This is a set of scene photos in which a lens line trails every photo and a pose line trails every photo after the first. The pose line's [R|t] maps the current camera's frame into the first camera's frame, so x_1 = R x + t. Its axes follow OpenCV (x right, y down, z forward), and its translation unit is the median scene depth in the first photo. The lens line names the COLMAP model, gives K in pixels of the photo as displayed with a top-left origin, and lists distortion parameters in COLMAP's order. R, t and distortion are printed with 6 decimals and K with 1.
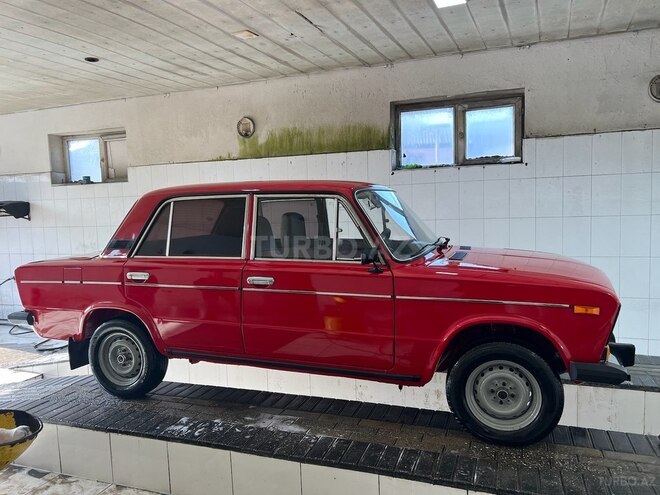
lens RADIAL K [[494.6, 0, 333.9], [0, 494.6, 251.7], [0, 0, 1]] dist [0.043099, -0.045262]
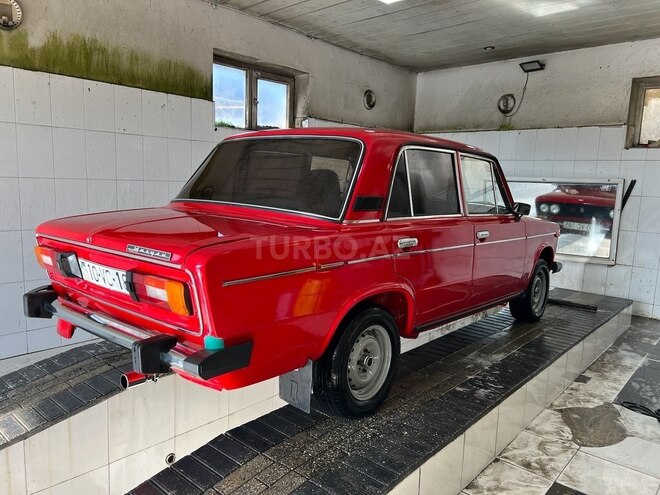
lens RADIAL K [[494.6, 0, 332.9], [0, 494.6, 247.9], [0, 0, 1]] dist [0.043099, -0.045262]
pose [[0.360929, -0.086279, 0.928594, -0.685324], [0.039084, 0.996236, 0.077372, -0.004925], [-0.931774, 0.008368, 0.362942, 0.491015]]
